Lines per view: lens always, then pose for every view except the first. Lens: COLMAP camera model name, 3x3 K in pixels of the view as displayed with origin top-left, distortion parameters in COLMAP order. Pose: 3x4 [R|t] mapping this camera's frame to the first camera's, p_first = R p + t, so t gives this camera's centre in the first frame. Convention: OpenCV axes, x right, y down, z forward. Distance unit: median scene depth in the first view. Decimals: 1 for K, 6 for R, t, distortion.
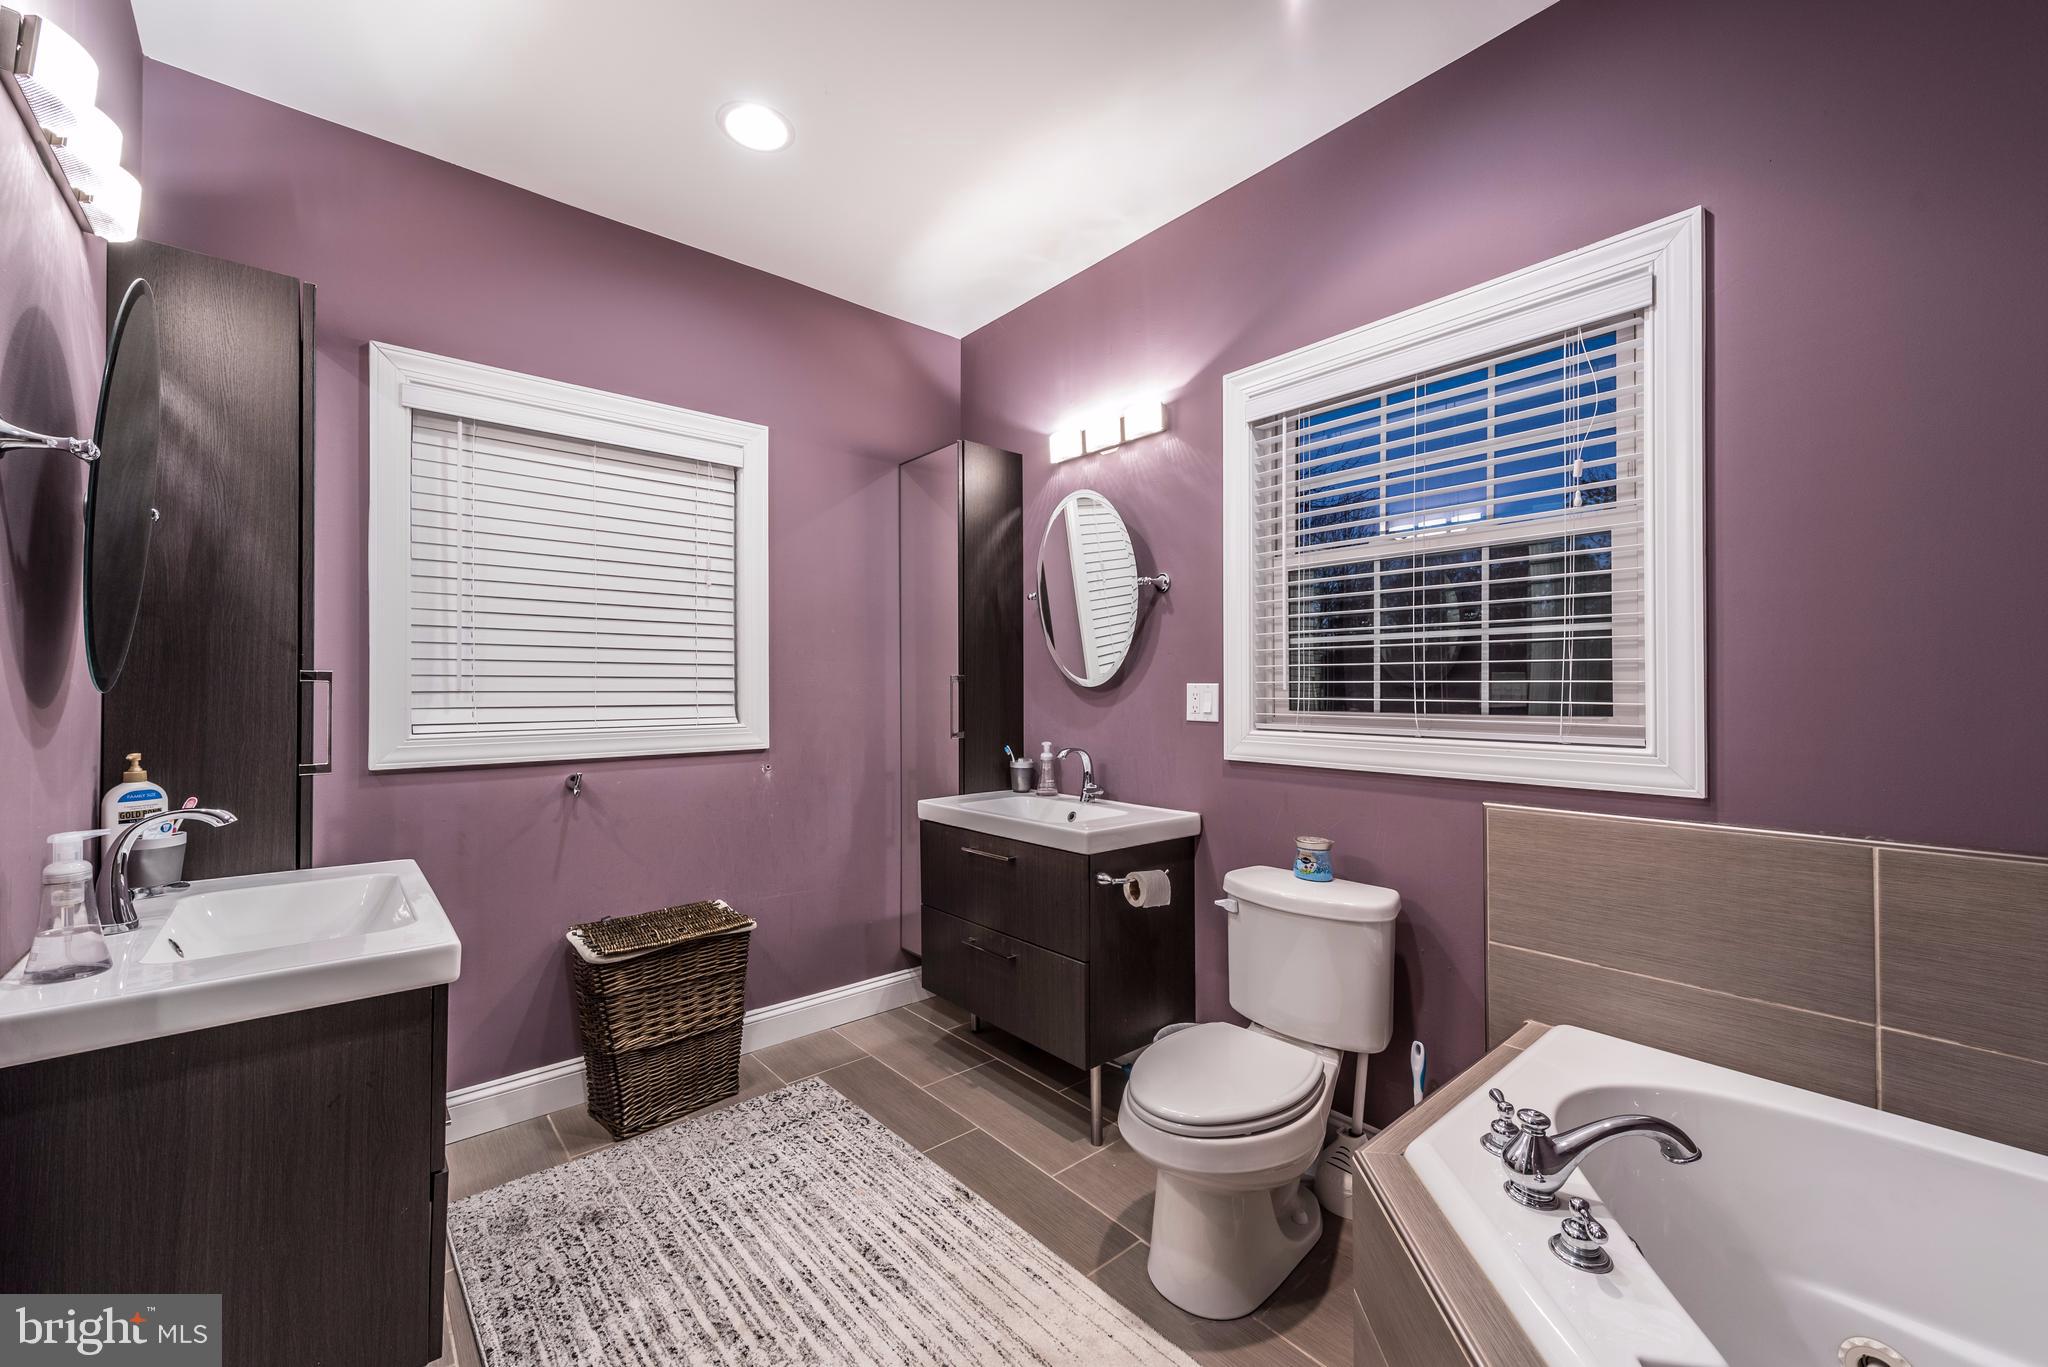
lens RADIAL K [[823.0, 0, 1013.5], [0, 823.0, 685.8], [0, 0, 1]] dist [0.020894, -0.000319]
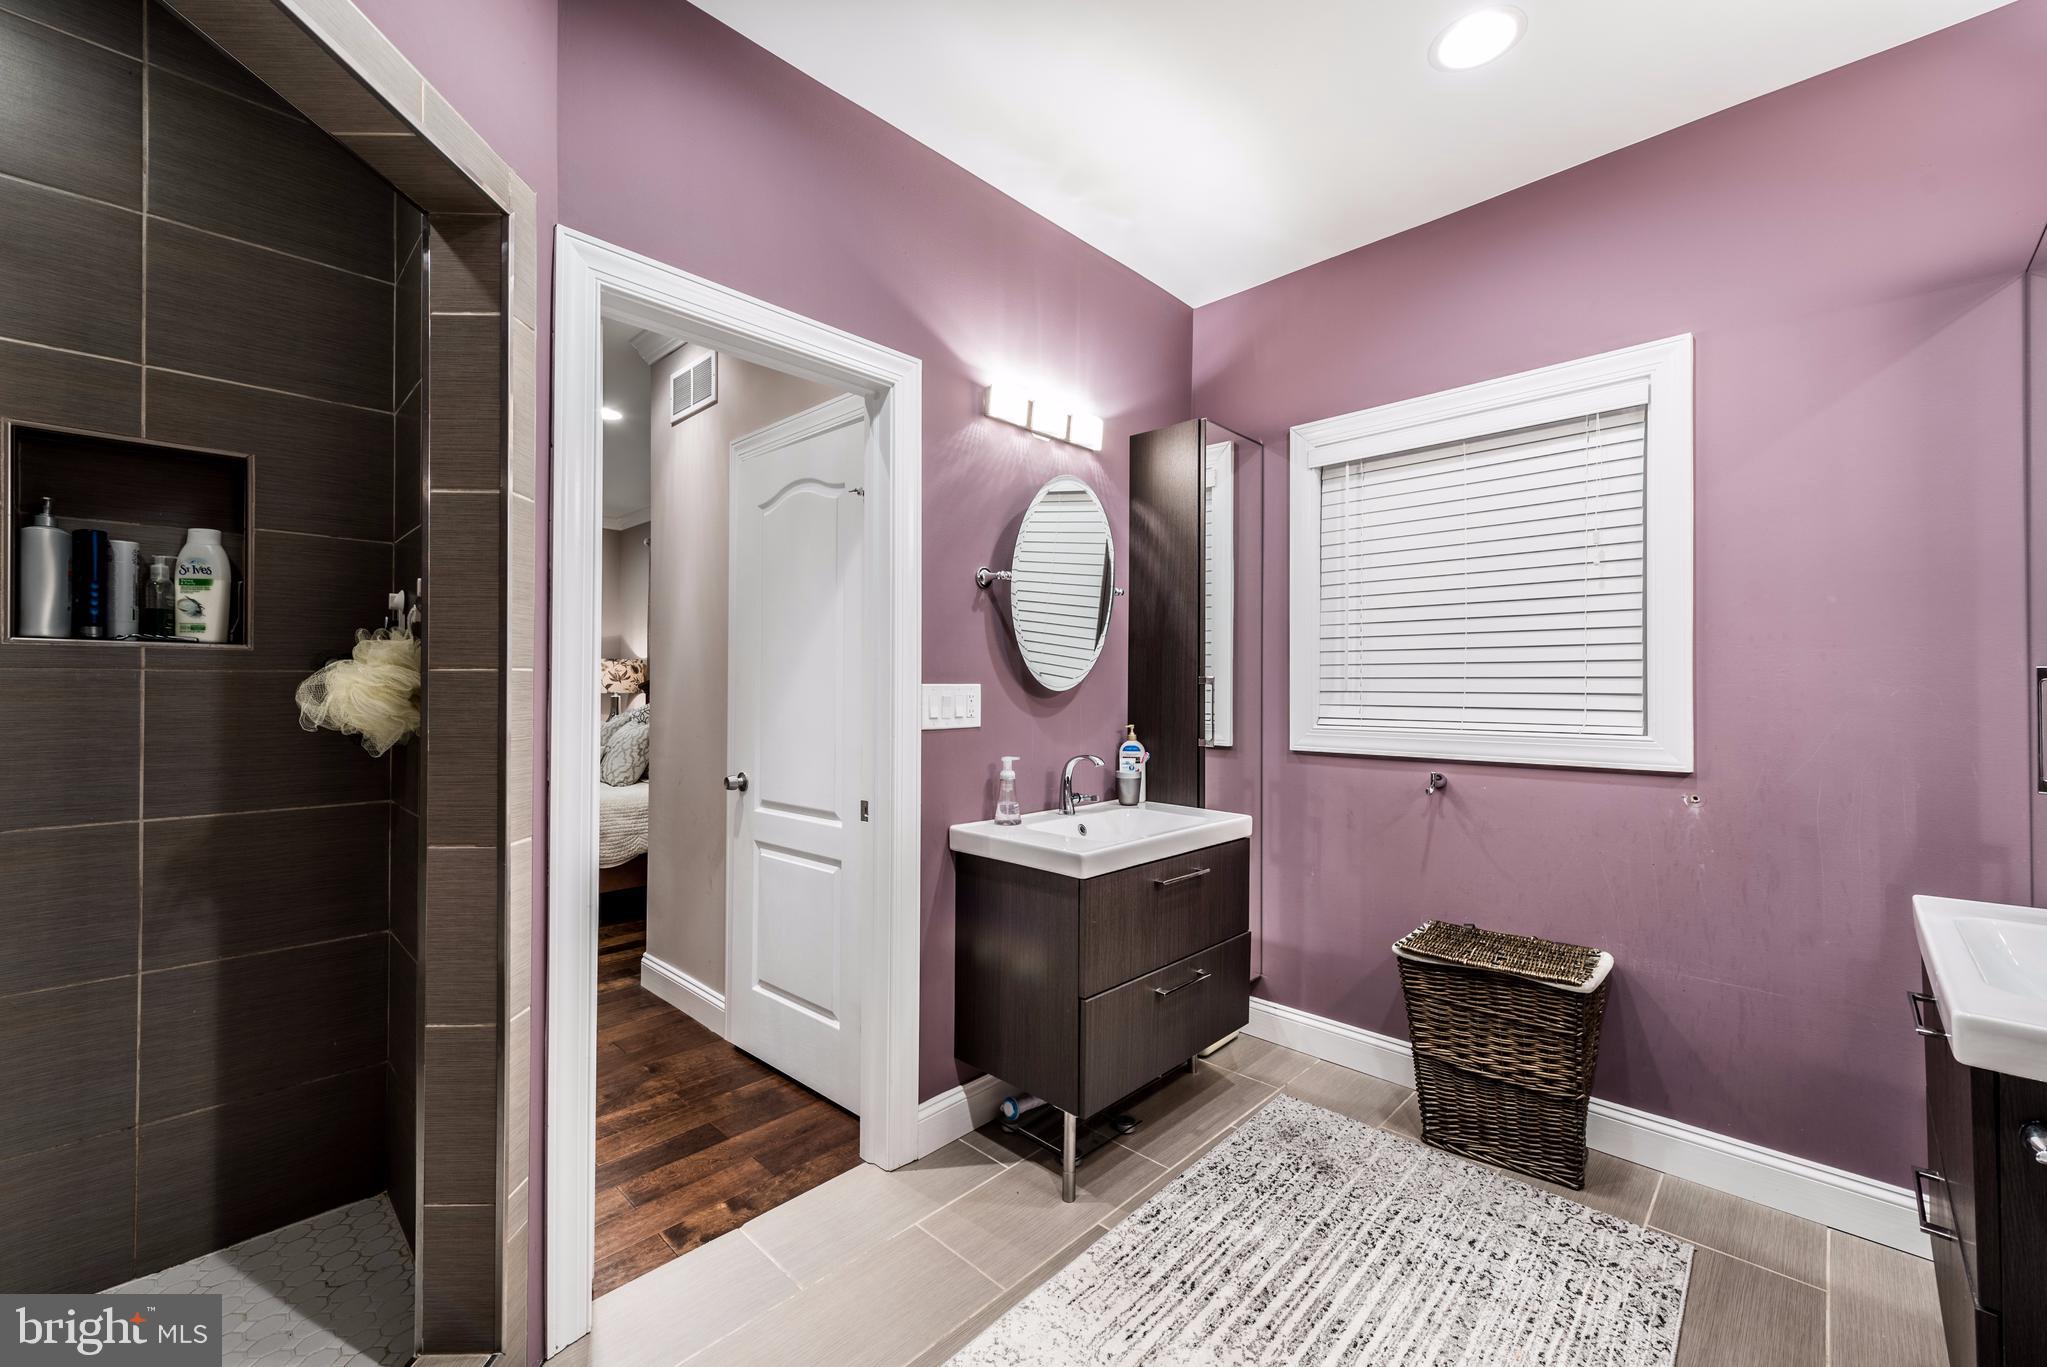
lens RADIAL K [[822.6, 0, 1013.0], [0, 822.6, 685.8], [0, 0, 1]] dist [0.020894, -0.000319]
pose [[0.097461, -0.001463, -0.995238, 0.494158], [0.001538, 0.999998, -0.001319, -0.000618], [0.995238, -0.001402, 0.097463, 0.430573]]
